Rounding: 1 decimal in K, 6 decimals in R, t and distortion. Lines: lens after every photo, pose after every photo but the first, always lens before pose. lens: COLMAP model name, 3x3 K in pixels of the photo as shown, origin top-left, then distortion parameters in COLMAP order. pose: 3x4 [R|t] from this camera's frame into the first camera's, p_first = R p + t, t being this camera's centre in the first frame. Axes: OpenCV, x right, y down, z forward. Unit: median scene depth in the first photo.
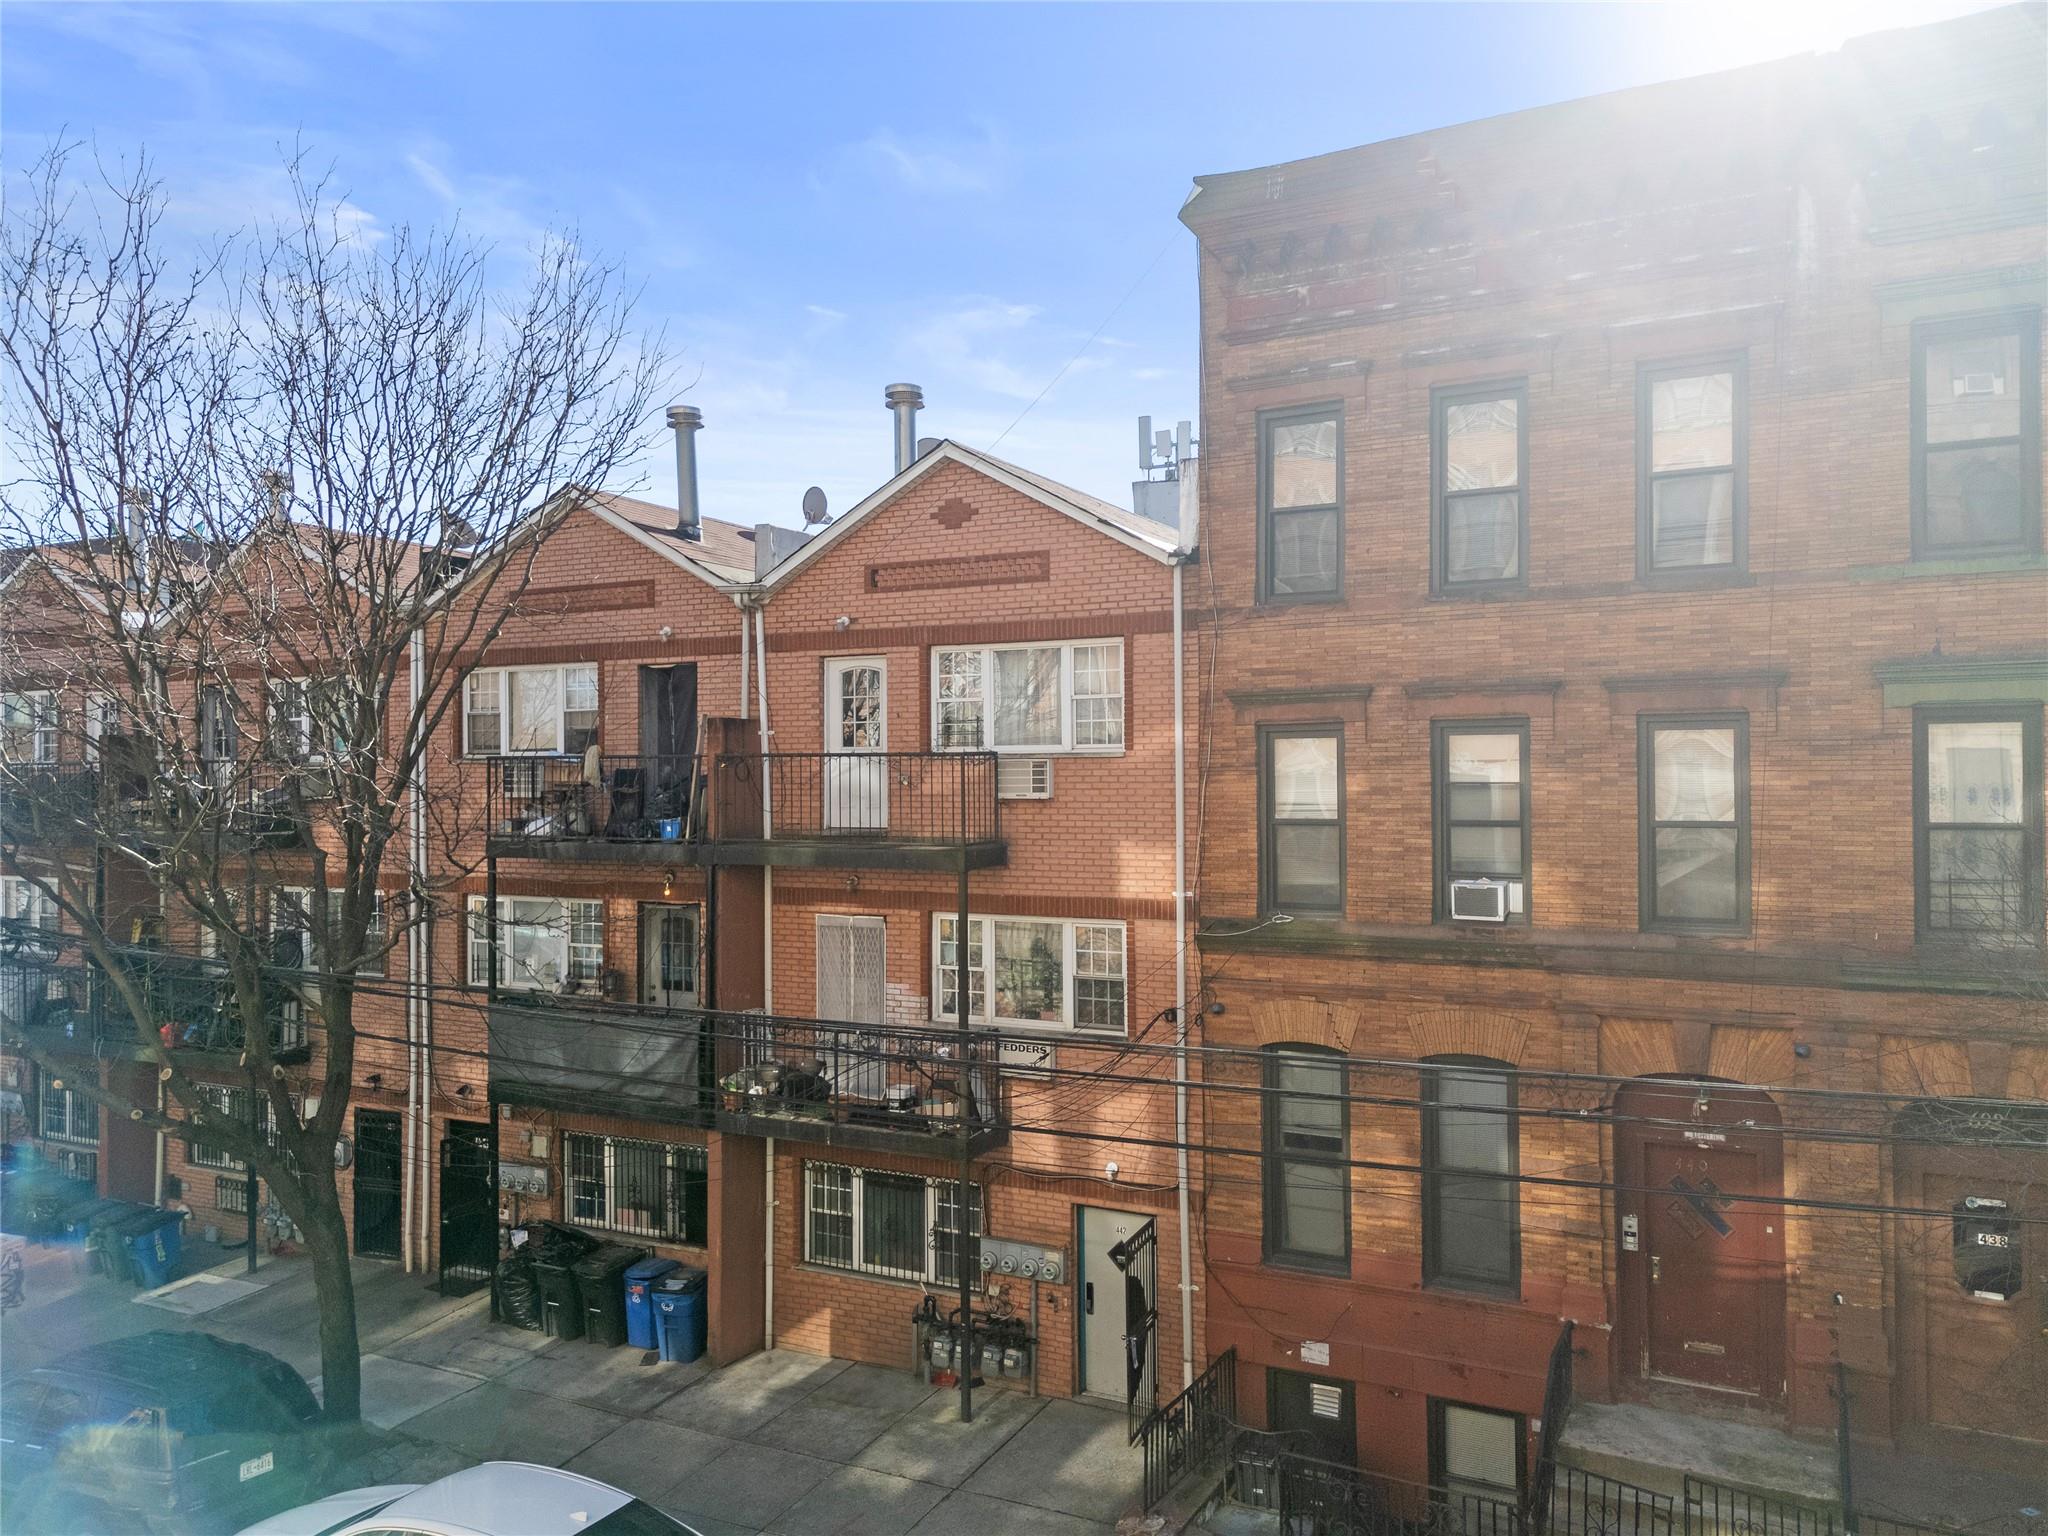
lens RADIAL K [[1479.9, 0, 1028.6], [0, 1479.9, 762.4], [0, 0, 1]] dist [0.038235, -0.016281]
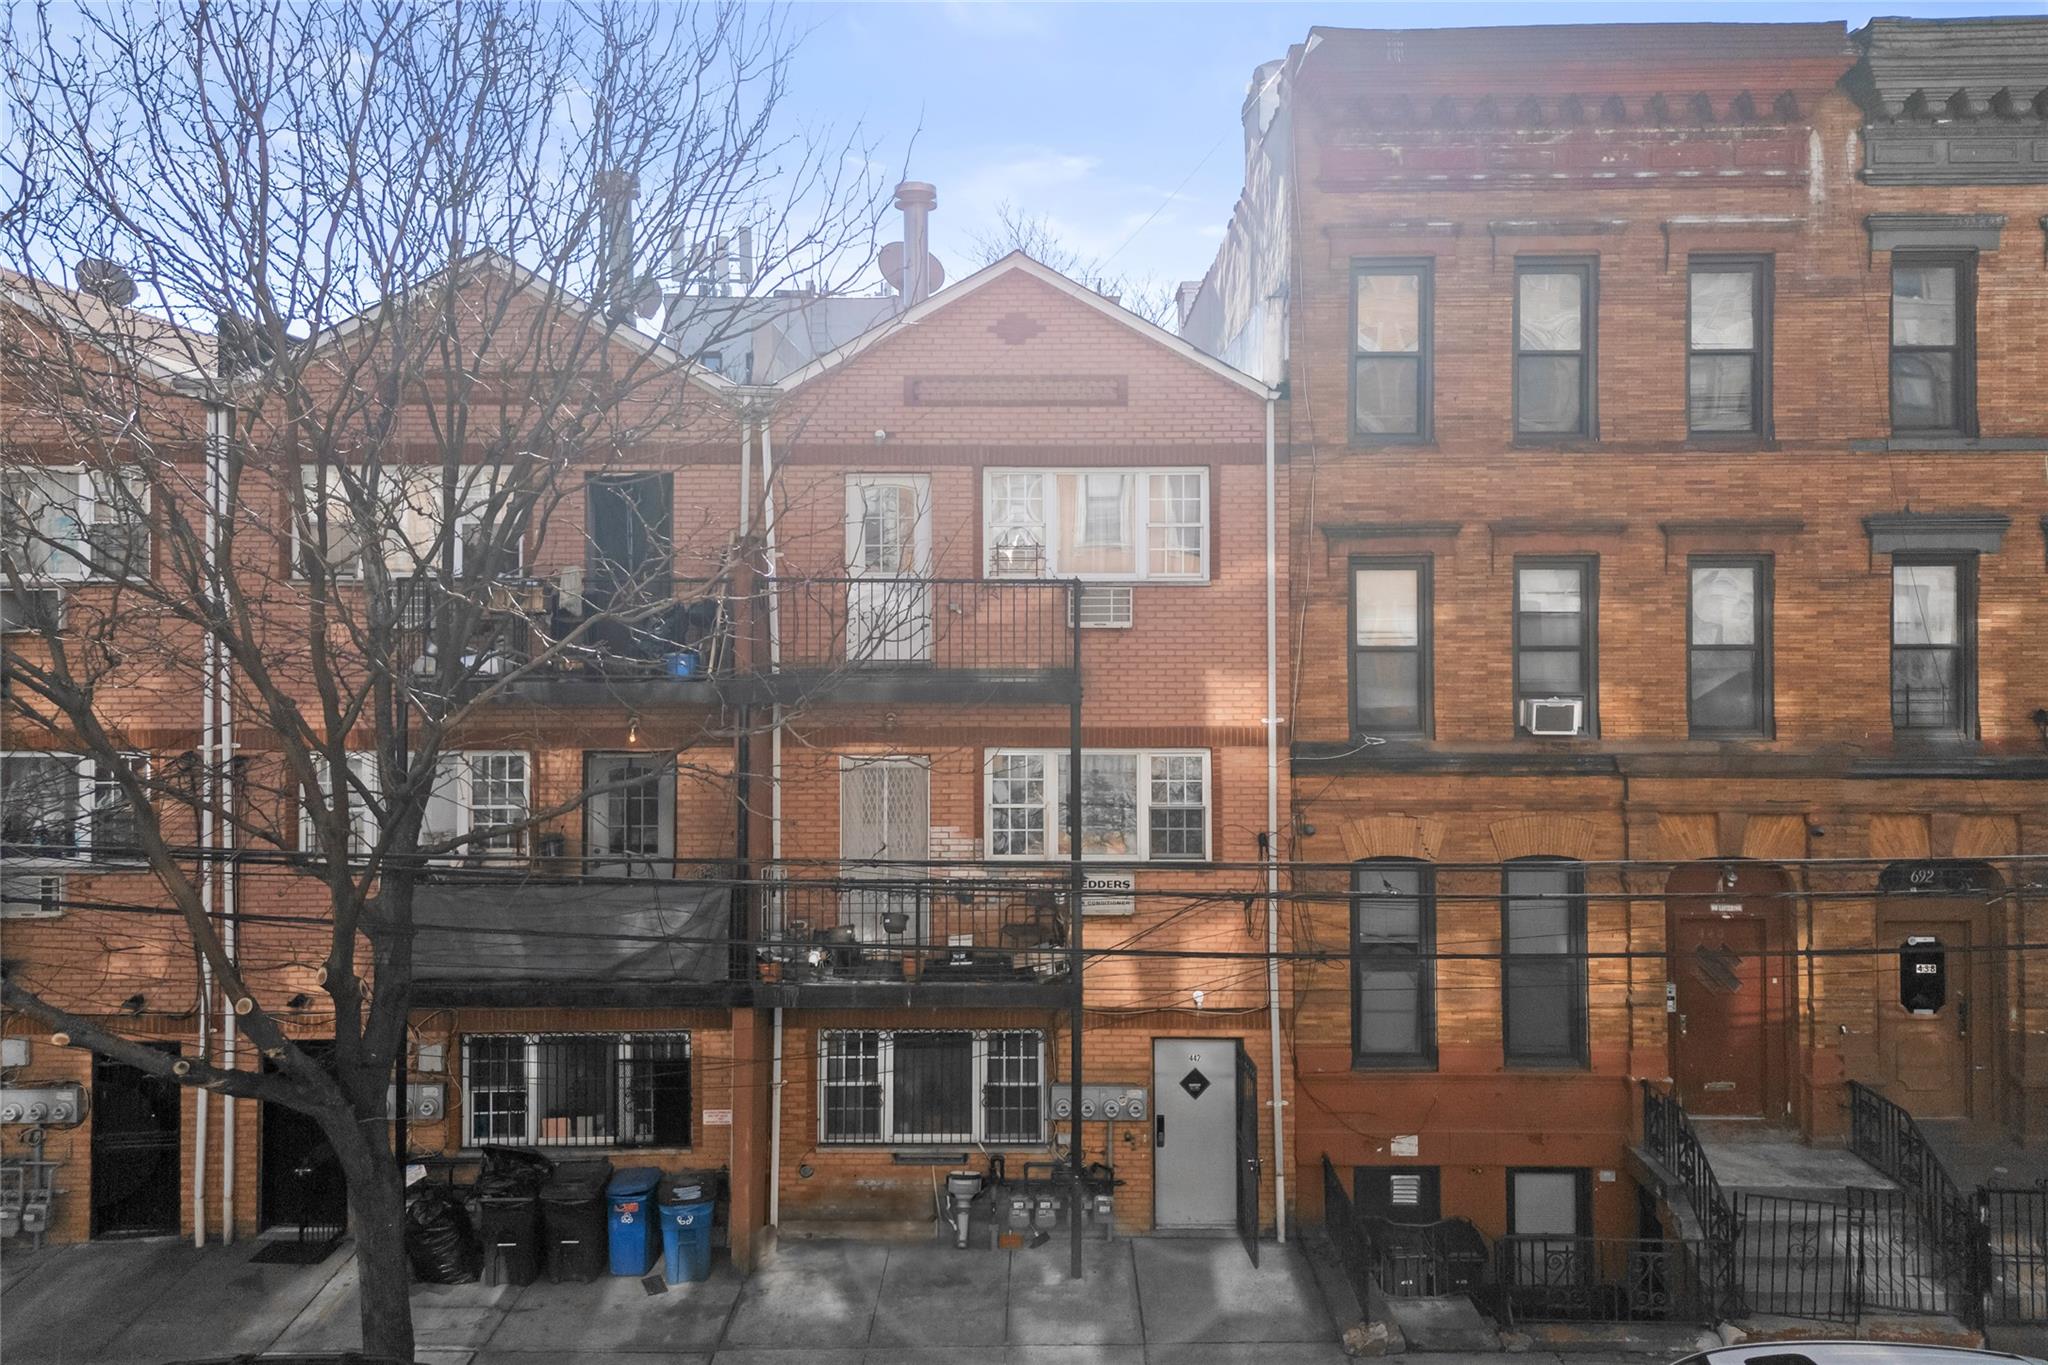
lens RADIAL K [[1470.1, 0, 1013.3], [0, 1470.1, 592.9], [0, 0, 1]] dist [0.039858, -0.018502]
pose [[0.894643, 0.008703, 0.446696, -0.520999], [-0.007708, 0.999962, -0.004044, 0.006173], [-0.446715, 0.000174, 0.894676, 0.170383]]
